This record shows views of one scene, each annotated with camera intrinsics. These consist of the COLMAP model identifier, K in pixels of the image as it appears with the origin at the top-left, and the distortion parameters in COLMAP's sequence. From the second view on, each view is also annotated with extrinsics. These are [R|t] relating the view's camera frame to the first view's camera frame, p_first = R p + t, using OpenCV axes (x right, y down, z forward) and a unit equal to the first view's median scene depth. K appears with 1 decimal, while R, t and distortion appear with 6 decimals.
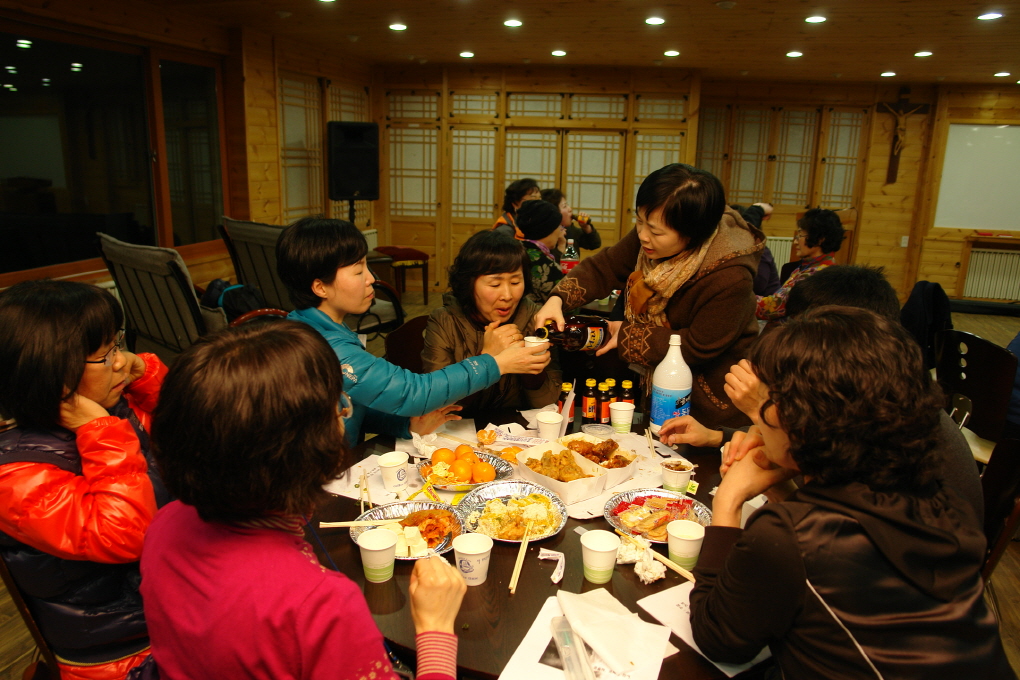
lens RADIAL K [[721.2, 0, 493.7], [0, 721.2, 323.5], [0, 0, 1]] dist [-0.057180, 0.037441]
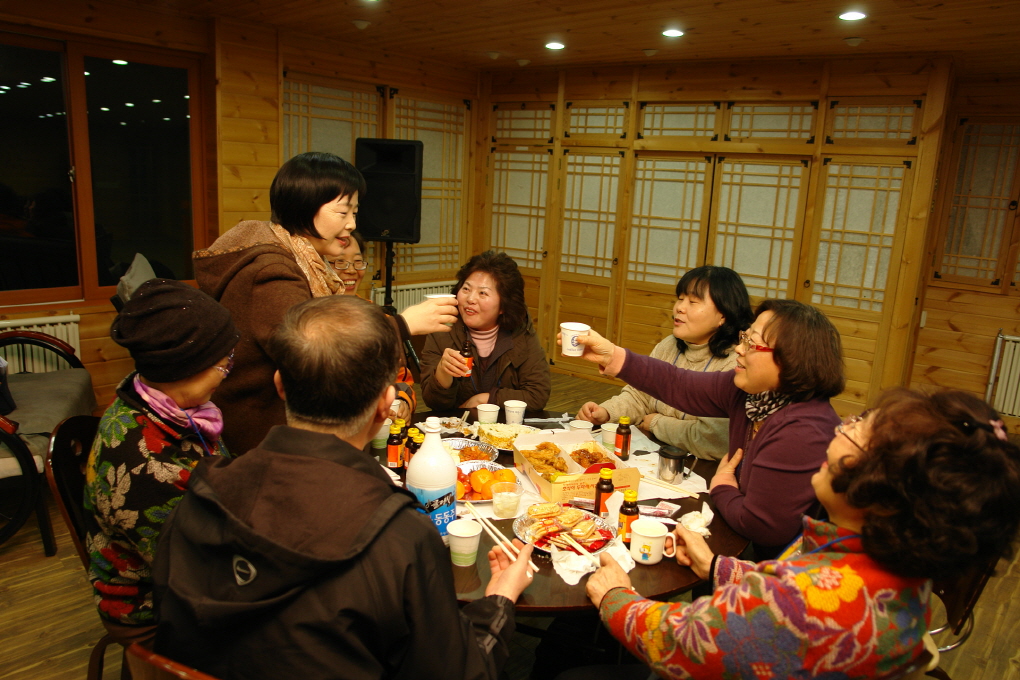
lens RADIAL K [[721.2, 0, 493.7], [0, 721.2, 323.5], [0, 0, 1]] dist [-0.057180, 0.037441]
pose [[0.898019, 0.106672, -0.426829, 0.211410], [-0.128210, 0.991504, -0.021952, -0.072449], [0.420861, 0.074437, 0.904066, 0.316971]]
